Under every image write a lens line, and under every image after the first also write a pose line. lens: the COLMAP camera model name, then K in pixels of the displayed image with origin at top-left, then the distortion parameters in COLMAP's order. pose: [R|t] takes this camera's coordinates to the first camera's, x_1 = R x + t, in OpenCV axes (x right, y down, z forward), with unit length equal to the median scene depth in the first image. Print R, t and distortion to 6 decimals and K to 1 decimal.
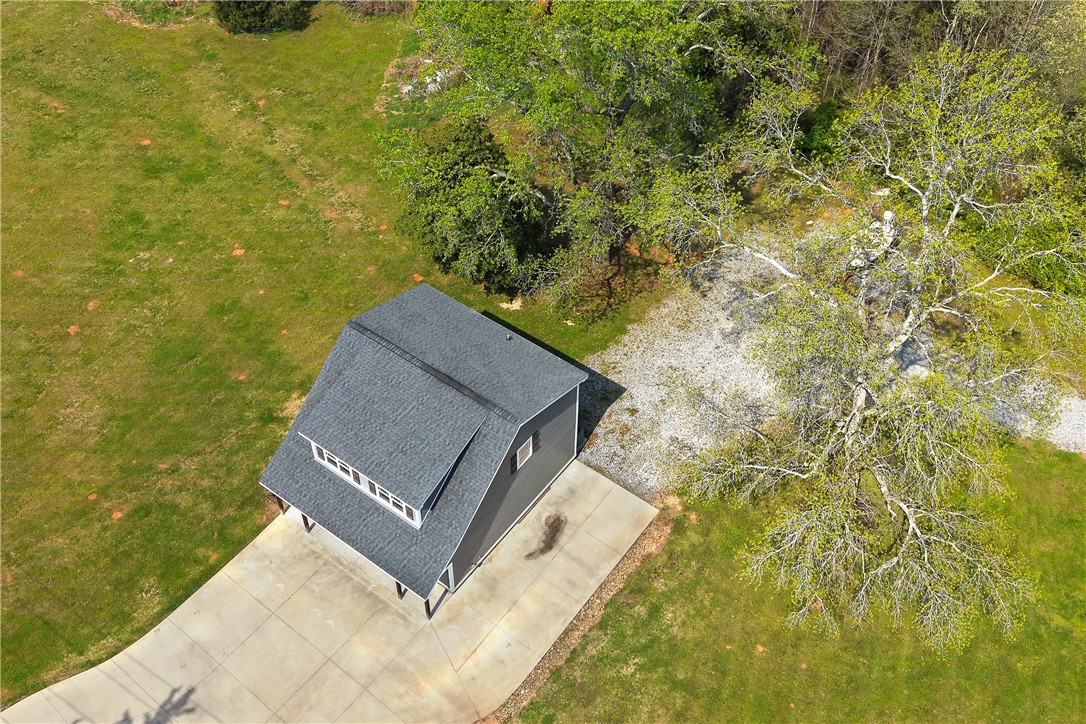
lens RADIAL K [[1045.0, 0, 543.0], [0, 1045.0, 362.0], [0, 0, 1]] dist [0.010502, -0.011132]
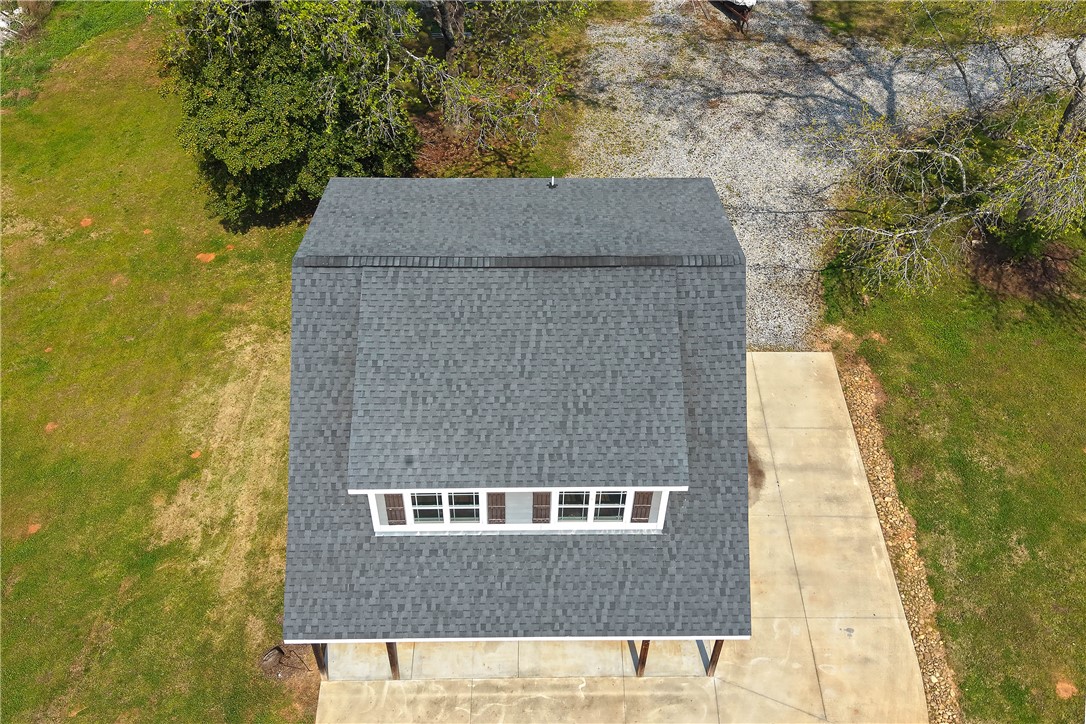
lens RADIAL K [[1001.9, 0, 541.9], [0, 1001.9, 416.1], [0, 0, 1]] dist [-0.006332, -0.005081]
pose [[0.789619, -0.454320, 0.412426, -0.330951], [0.443406, 0.887095, 0.128273, 0.016585], [-0.424138, 0.081586, 0.901915, 0.540912]]
